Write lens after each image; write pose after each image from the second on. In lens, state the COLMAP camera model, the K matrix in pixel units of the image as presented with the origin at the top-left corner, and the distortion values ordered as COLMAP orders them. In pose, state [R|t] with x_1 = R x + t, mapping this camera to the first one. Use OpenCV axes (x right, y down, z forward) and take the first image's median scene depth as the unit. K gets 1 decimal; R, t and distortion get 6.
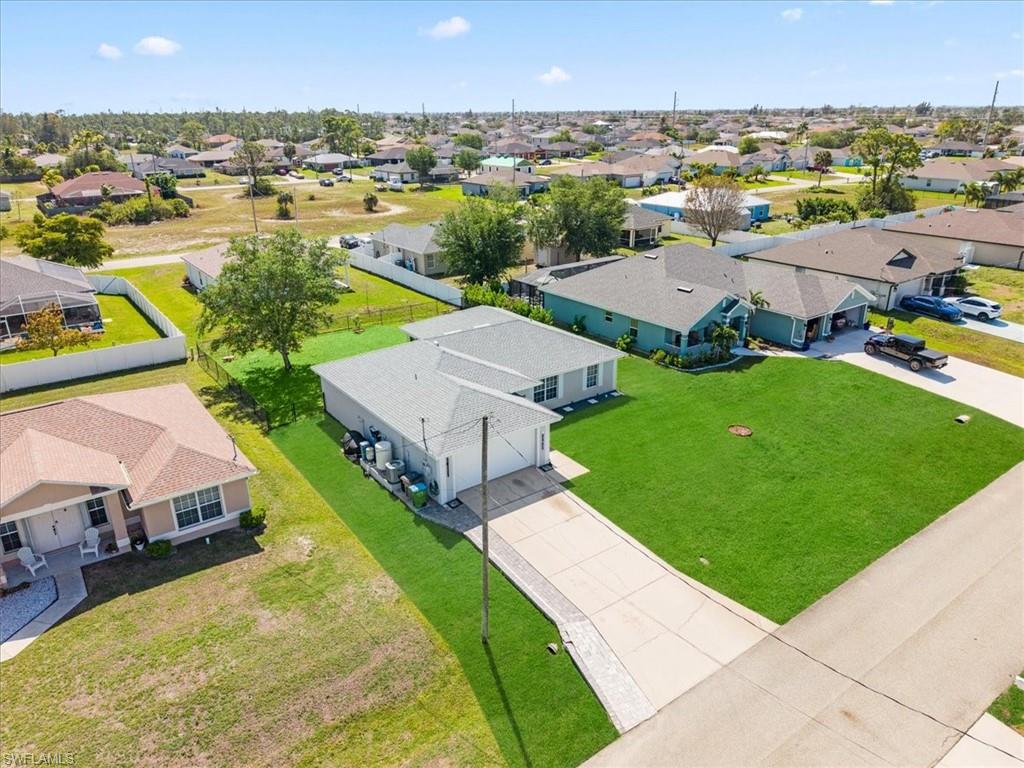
lens RADIAL K [[696.7, 0, 512.0], [0, 696.7, 384.0], [0, 0, 1]] dist [-0.004337, -0.005466]
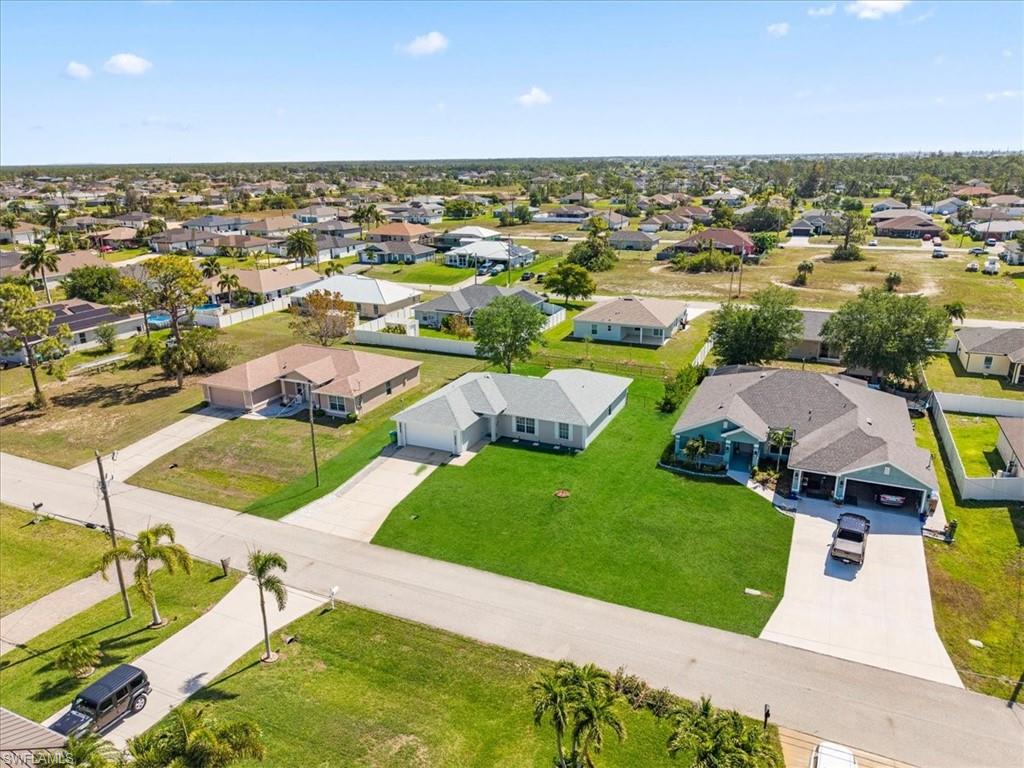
lens RADIAL K [[696.7, 0, 512.0], [0, 696.7, 384.0], [0, 0, 1]] dist [-0.004337, -0.005466]
pose [[0.494517, 0.270256, -0.826084, 1.478456], [-0.308022, 0.943238, 0.124193, -0.300548], [0.812758, 0.193036, 0.549692, 0.143772]]
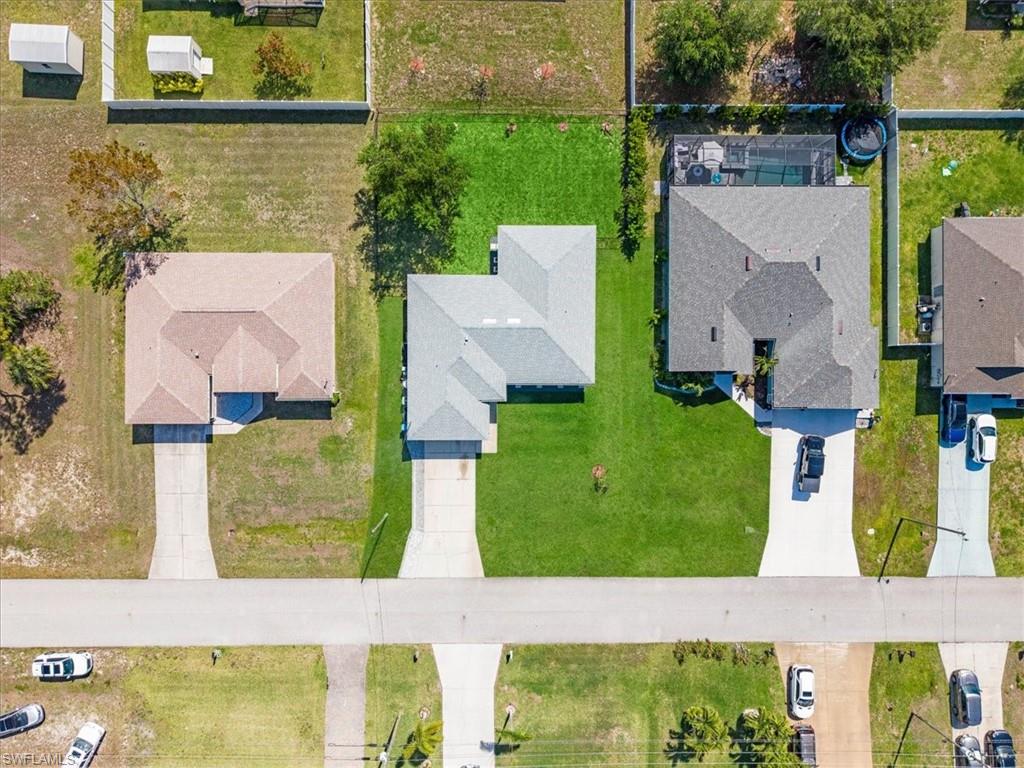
lens RADIAL K [[696.7, 0, 512.0], [0, 696.7, 384.0], [0, 0, 1]] dist [-0.004337, -0.005466]
pose [[0.808443, 0.588497, 0.009572, 0.019686], [-0.233541, 0.305812, 0.923005, -1.640976], [0.540258, -0.748432, 0.384670, 0.442504]]
